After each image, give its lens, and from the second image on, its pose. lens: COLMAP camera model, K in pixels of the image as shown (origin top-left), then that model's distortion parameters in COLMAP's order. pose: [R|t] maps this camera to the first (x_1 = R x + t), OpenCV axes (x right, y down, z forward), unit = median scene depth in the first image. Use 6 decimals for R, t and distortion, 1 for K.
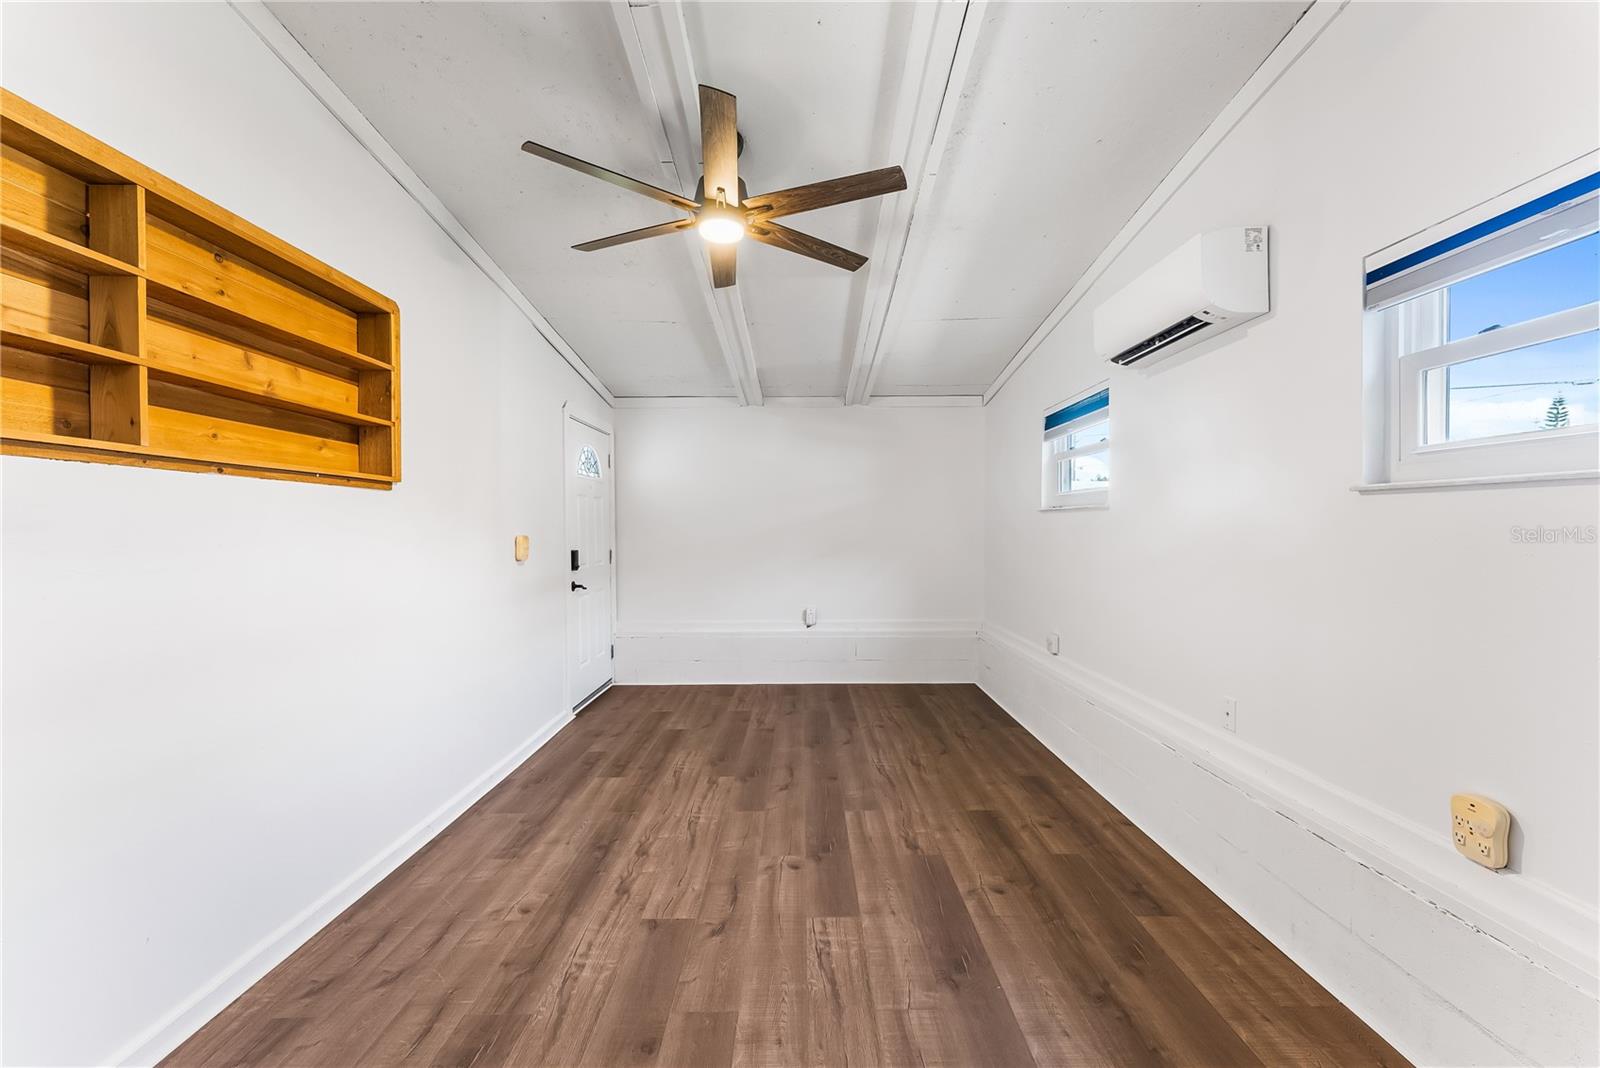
lens RADIAL K [[651.5, 0, 796.4], [0, 651.5, 538.0], [0, 0, 1]] dist [0.001149, 0.000006]
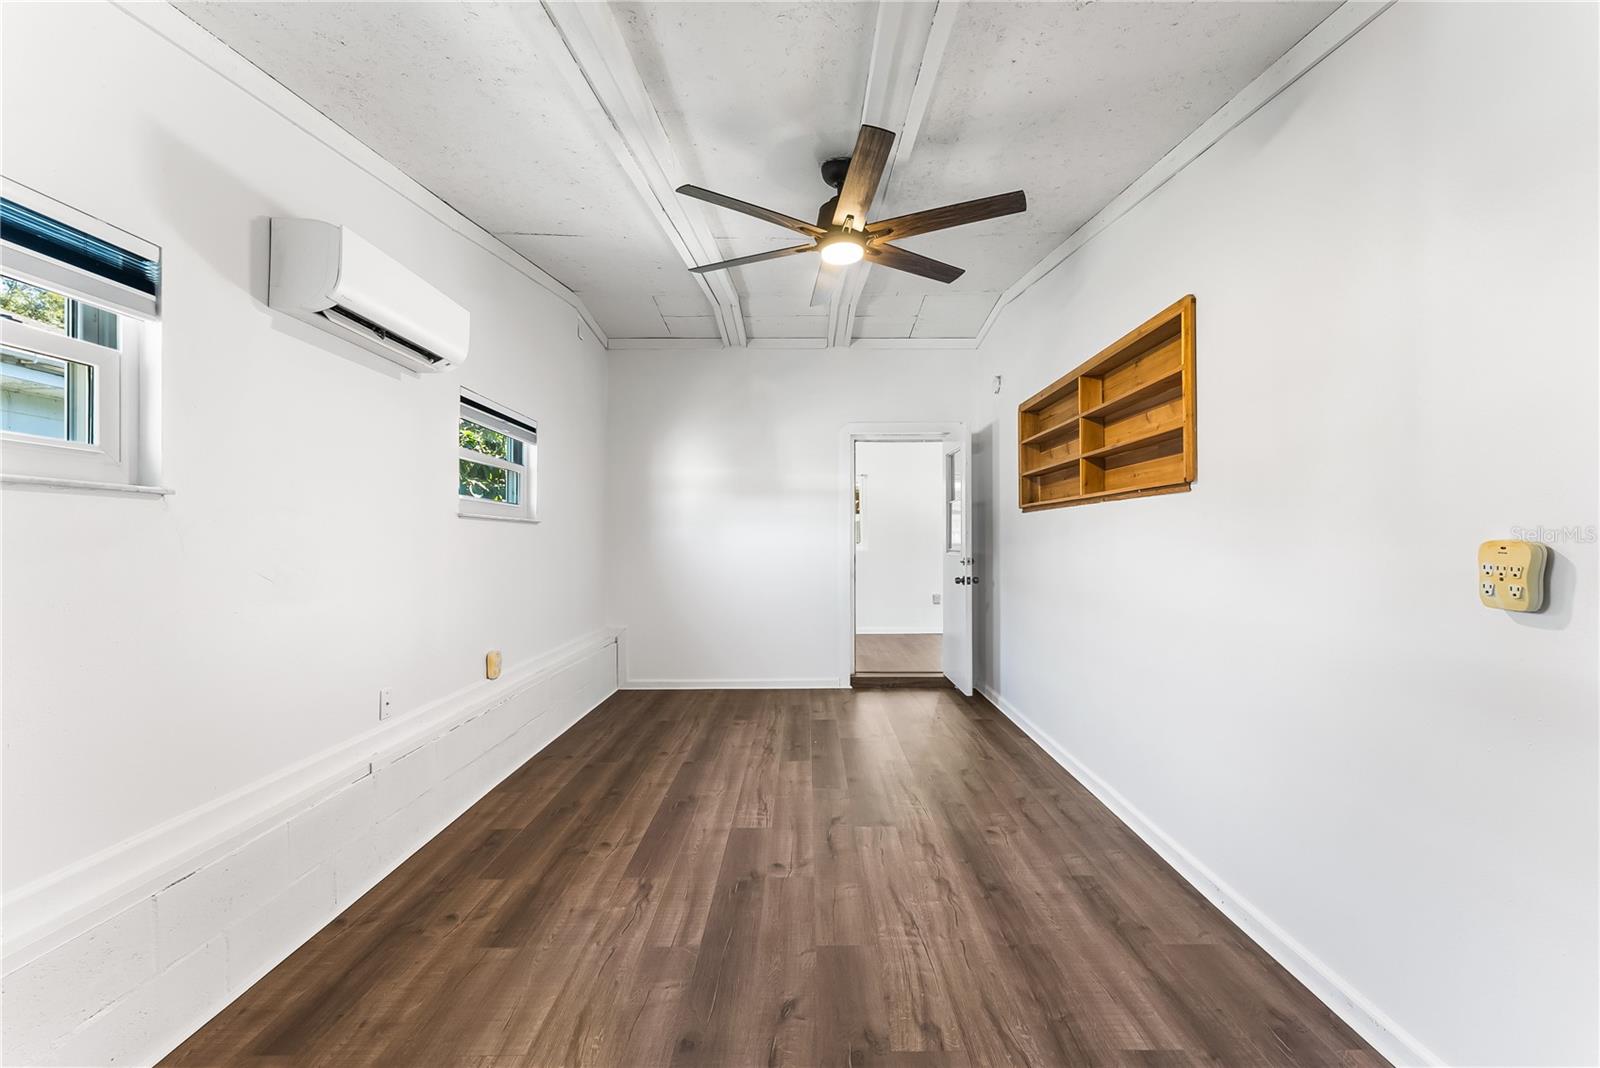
lens RADIAL K [[651.5, 0, 803.5], [0, 651.5, 533.0], [0, 0, 1]] dist [0.001149, 0.000006]
pose [[-0.999962, 0.007653, -0.004164, -0.041350], [0.007641, 0.999967, 0.002663, -0.017259], [0.004184, 0.002631, -0.999988, 1.971970]]
